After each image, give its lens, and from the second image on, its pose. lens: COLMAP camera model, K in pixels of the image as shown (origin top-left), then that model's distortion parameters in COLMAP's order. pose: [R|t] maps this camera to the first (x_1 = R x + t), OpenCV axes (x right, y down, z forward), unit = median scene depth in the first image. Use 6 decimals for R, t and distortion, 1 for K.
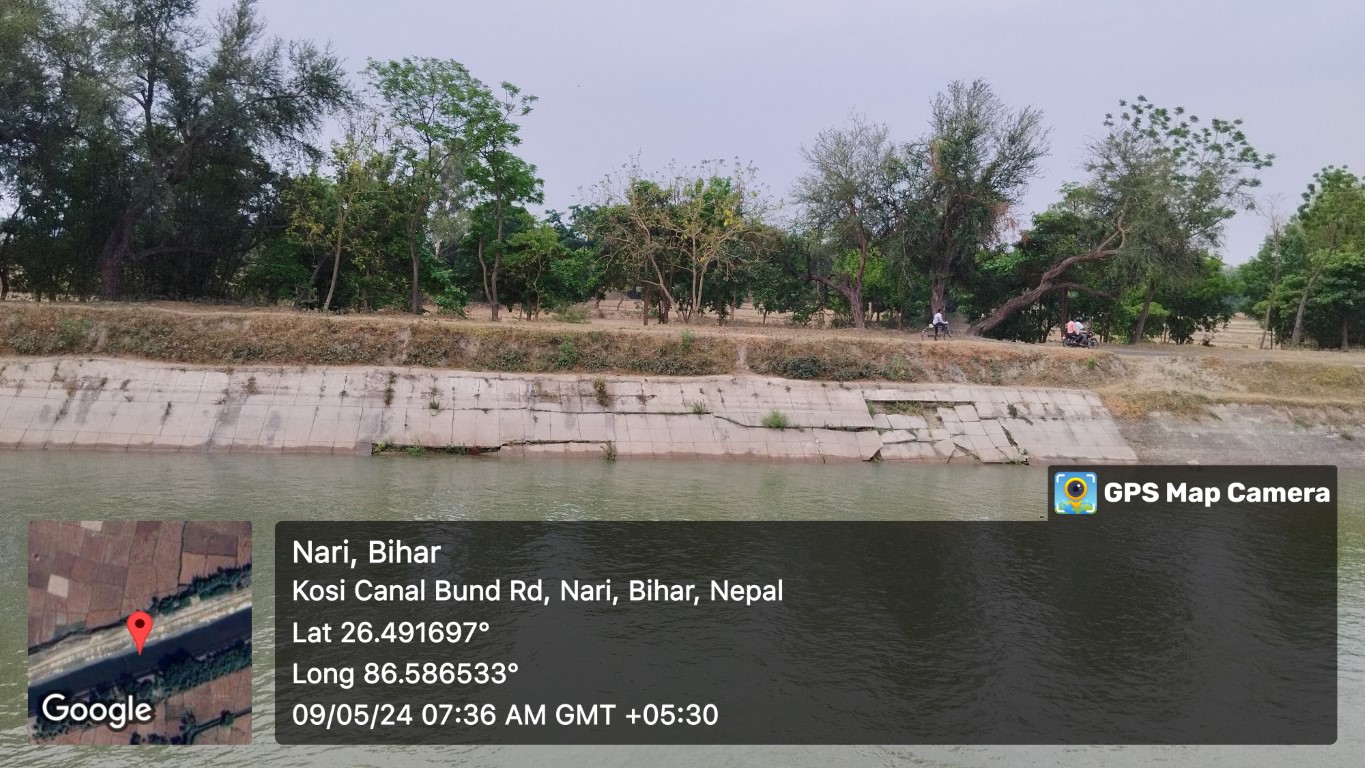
lens RADIAL K [[1109.2, 0, 682.5], [0, 1109.2, 384.0], [0, 0, 1]] dist [0.068003, -0.151636]
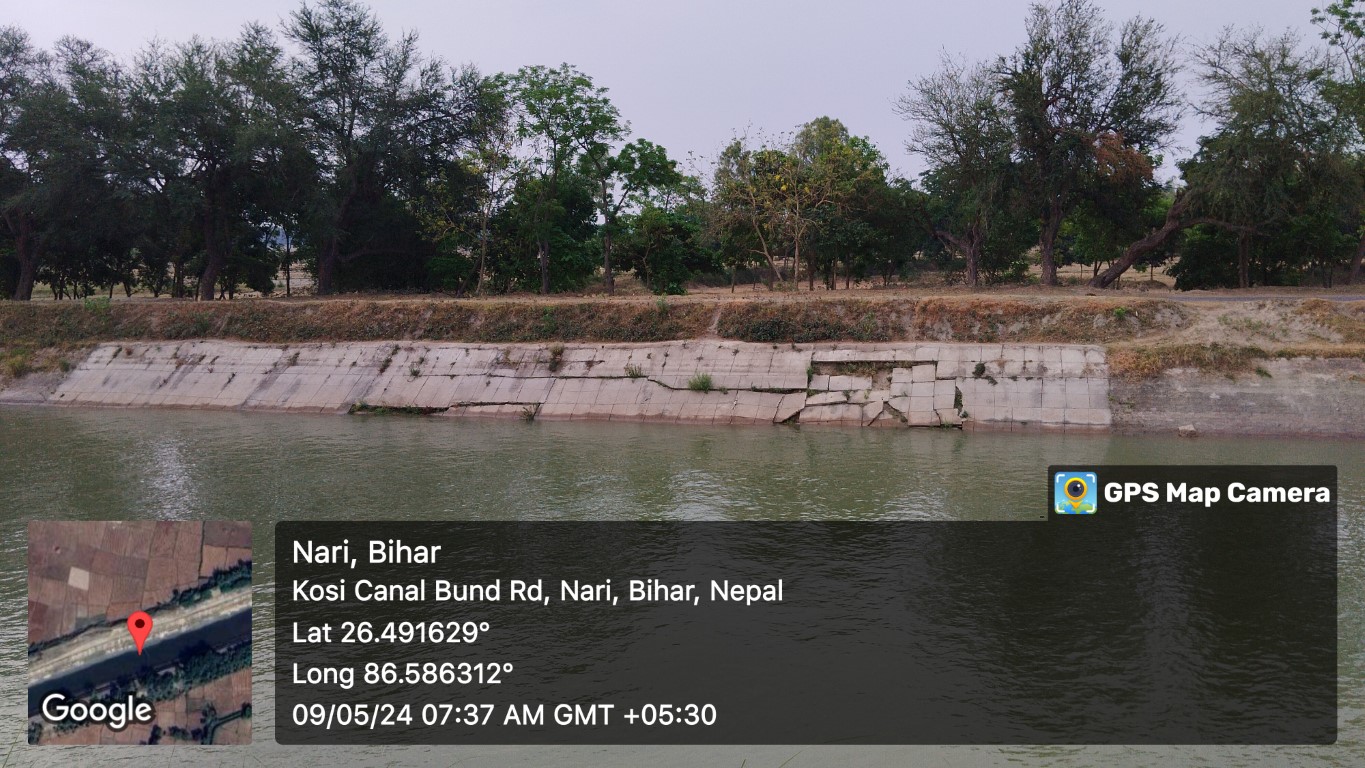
lens RADIAL K [[1112.0, 0, 696.7], [0, 1112.0, 382.6], [0, 0, 1]] dist [0.064167, -0.157807]
pose [[0.879061, -0.011254, -0.476576, 0.555347], [0.020240, 0.999701, 0.013727, 0.018192], [0.476279, -0.021713, 0.879026, 0.100332]]
